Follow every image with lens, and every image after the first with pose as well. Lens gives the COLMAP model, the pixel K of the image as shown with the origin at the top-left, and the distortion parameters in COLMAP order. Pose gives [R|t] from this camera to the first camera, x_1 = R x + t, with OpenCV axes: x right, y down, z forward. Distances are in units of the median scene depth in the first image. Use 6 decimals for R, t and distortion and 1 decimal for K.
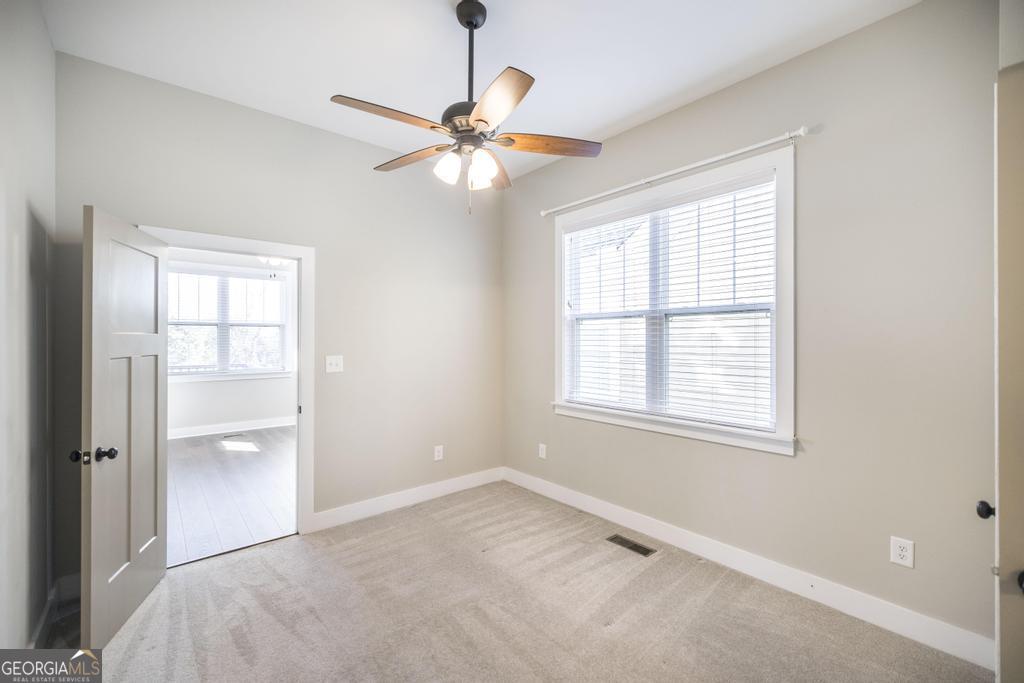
lens RADIAL K [[442.2, 0, 516.9], [0, 442.2, 339.1], [0, 0, 1]] dist [0.007196, -0.000045]
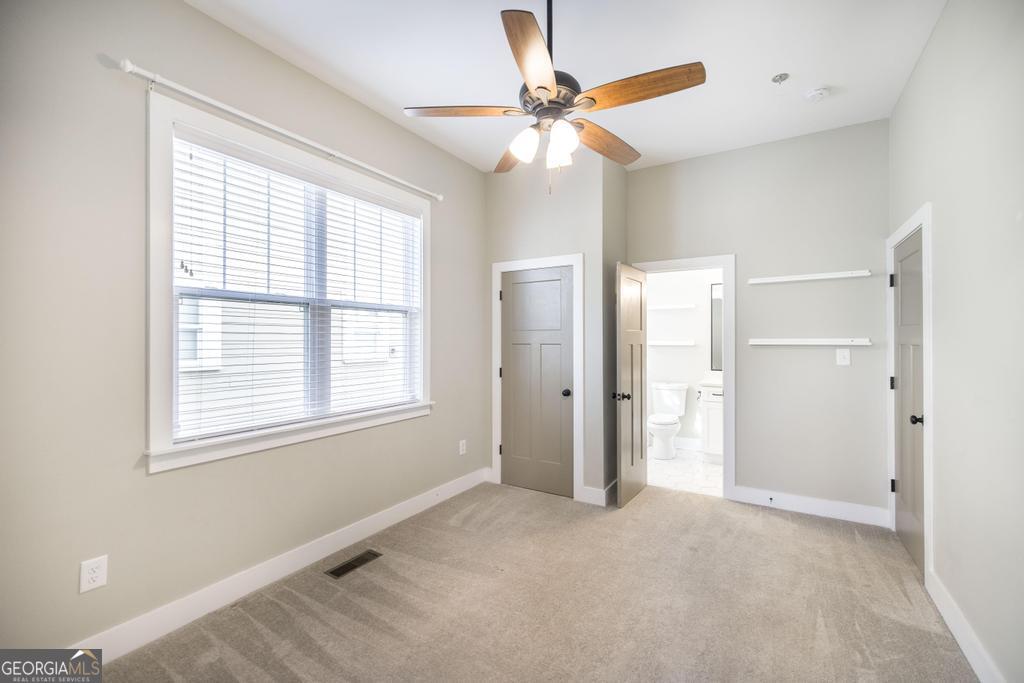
lens RADIAL K [[442.2, 0, 513.4], [0, 442.2, 340.4], [0, 0, 1]] dist [0.007196, -0.000045]
pose [[-0.318345, 0.001158, 0.947974, -0.656176], [0.002610, 0.999997, -0.000345, 0.017653], [-0.947971, 0.002364, -0.318346, 0.933682]]
